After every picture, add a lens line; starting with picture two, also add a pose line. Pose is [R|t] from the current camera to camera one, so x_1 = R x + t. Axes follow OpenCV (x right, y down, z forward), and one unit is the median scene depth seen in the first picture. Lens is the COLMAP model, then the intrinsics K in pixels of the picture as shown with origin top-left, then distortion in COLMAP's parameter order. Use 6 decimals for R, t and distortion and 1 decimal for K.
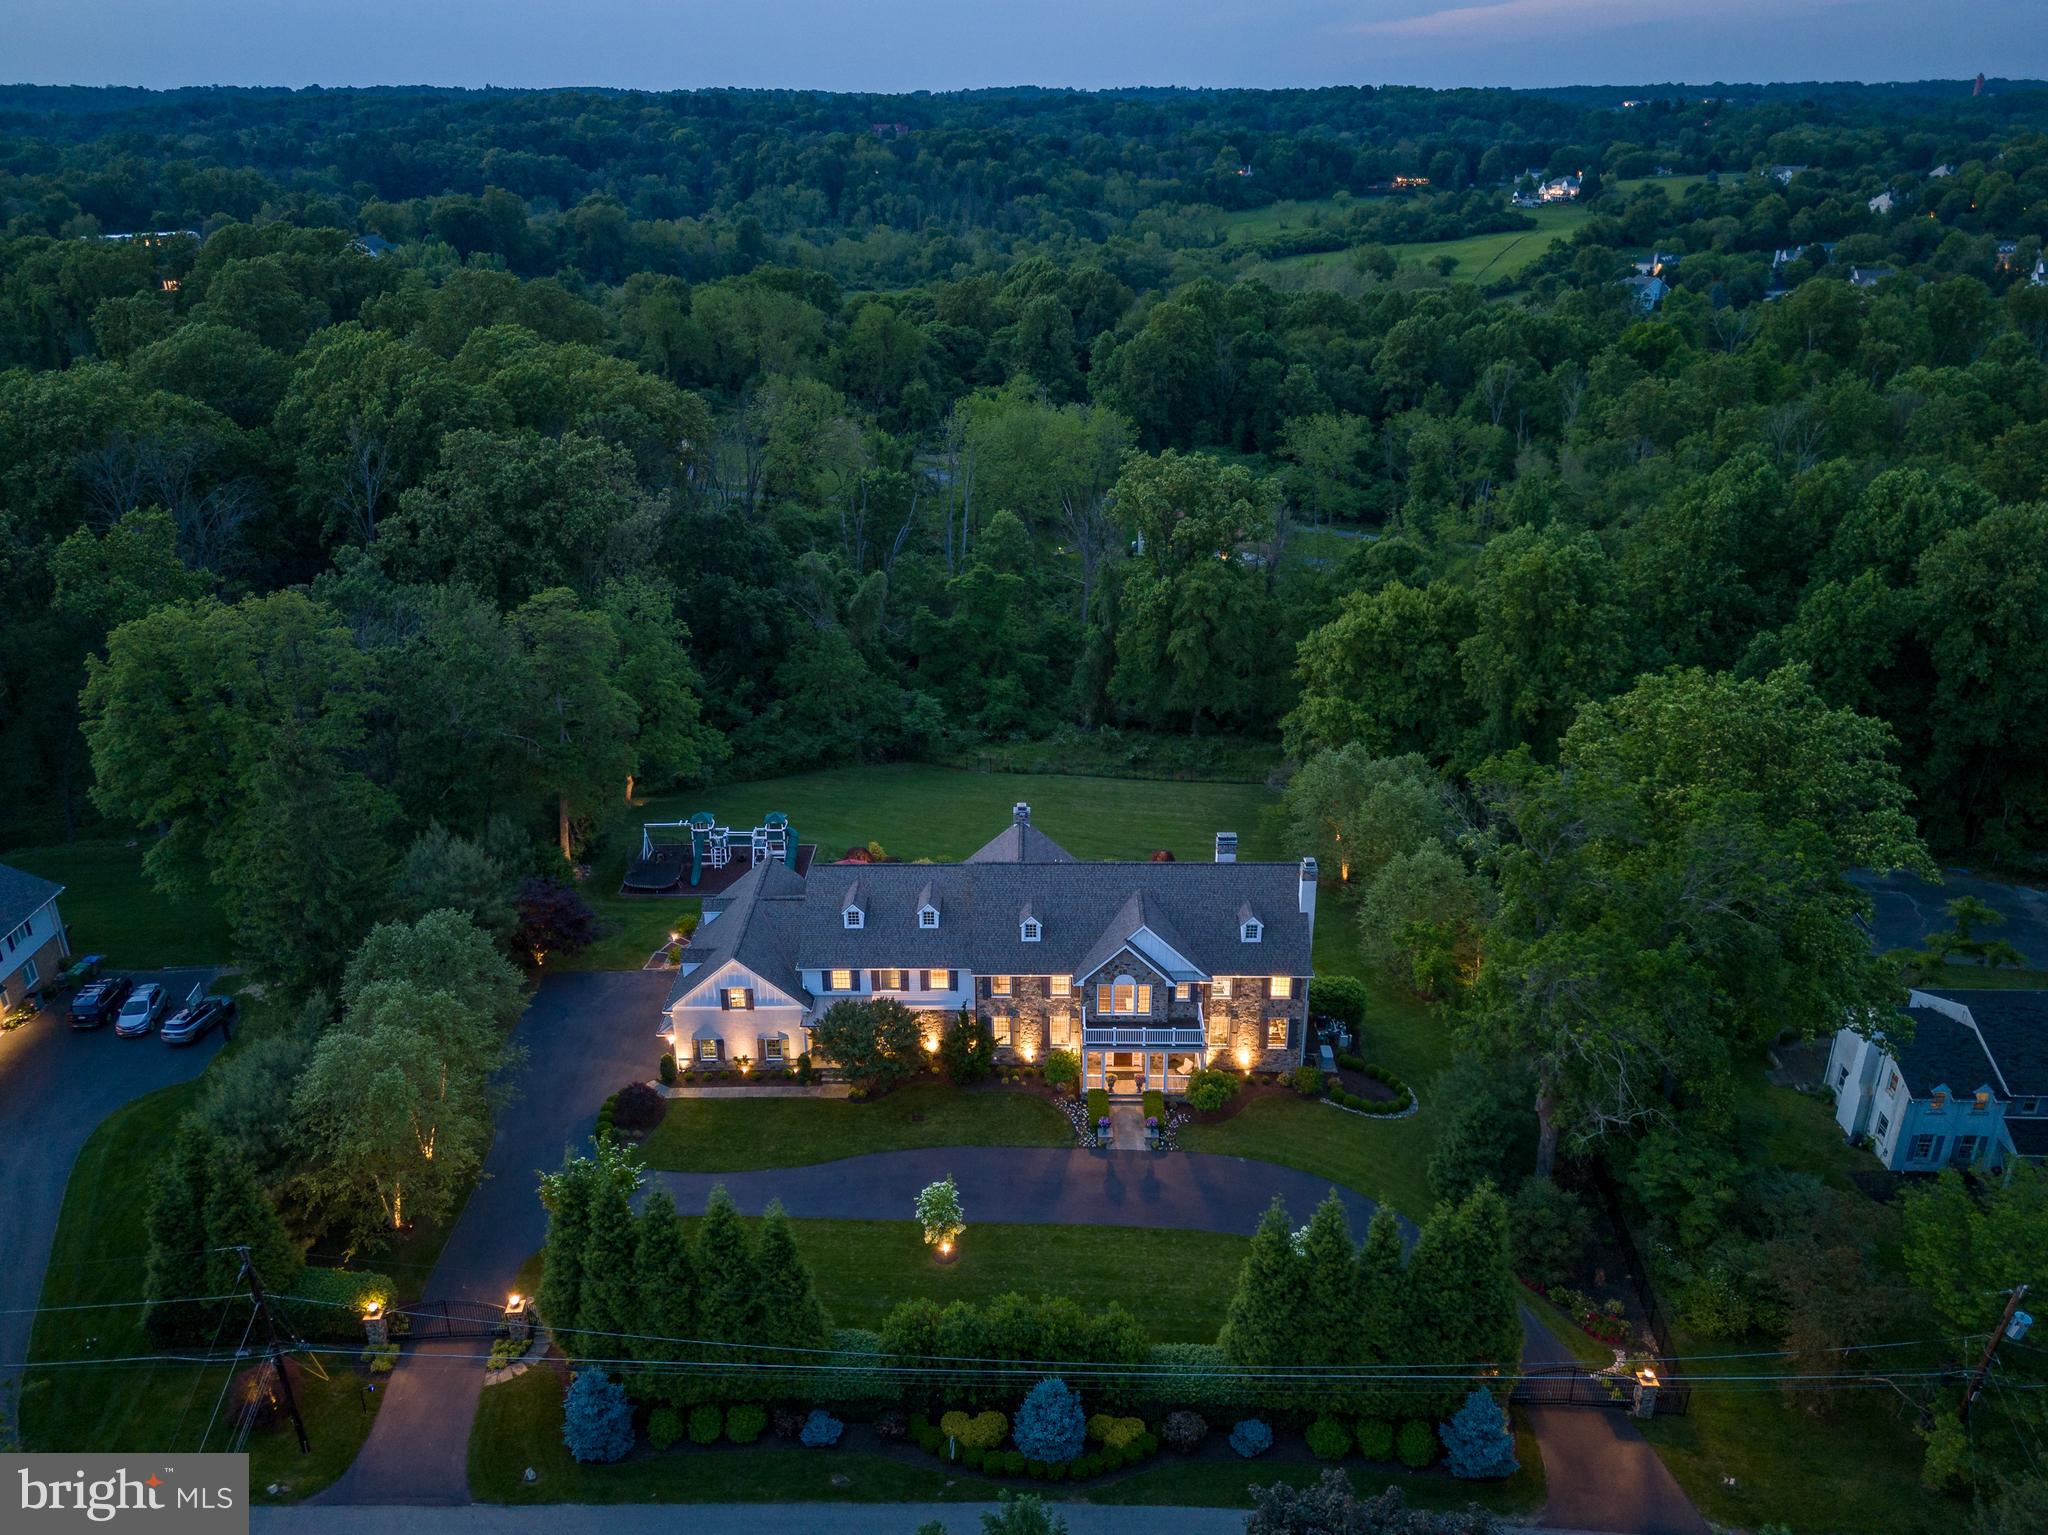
lens RADIAL K [[1457.6, 0, 1028.8], [0, 1457.6, 758.0], [0, 0, 1]] dist [0.101984, -0.086806]
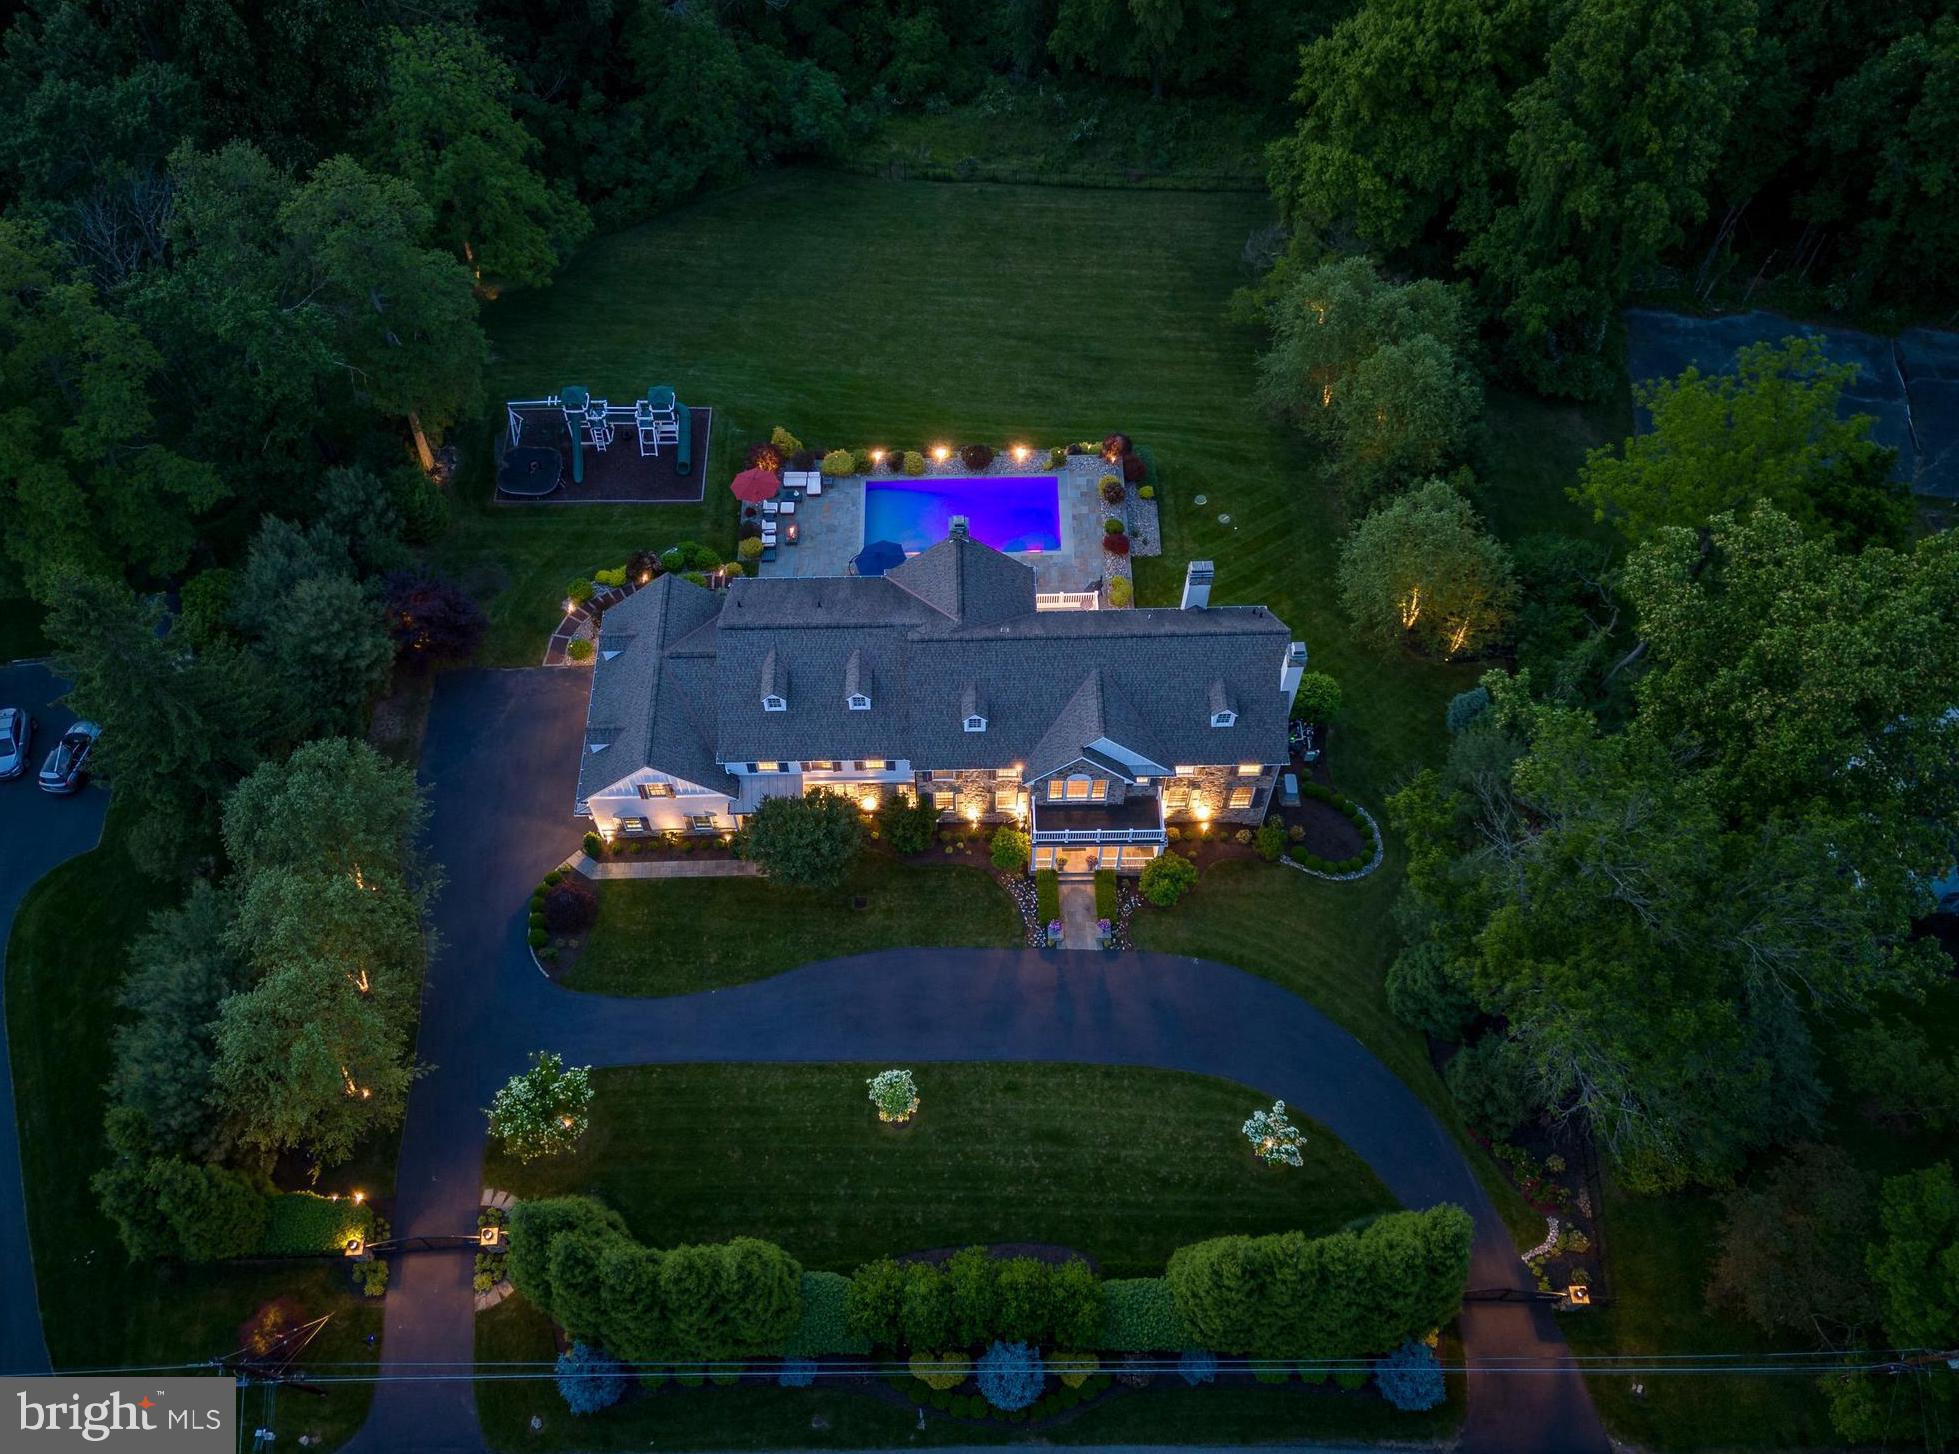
lens RADIAL K [[1477.1, 0, 943.4], [0, 1477.1, 724.0], [0, 0, 1]] dist [0.076327, -0.005629]
pose [[0.999744, -0.021855, -0.005853, -0.012523], [0.021456, 0.833752, 0.551722, -0.376800], [-0.007178, -0.551706, 0.834008, 0.246185]]
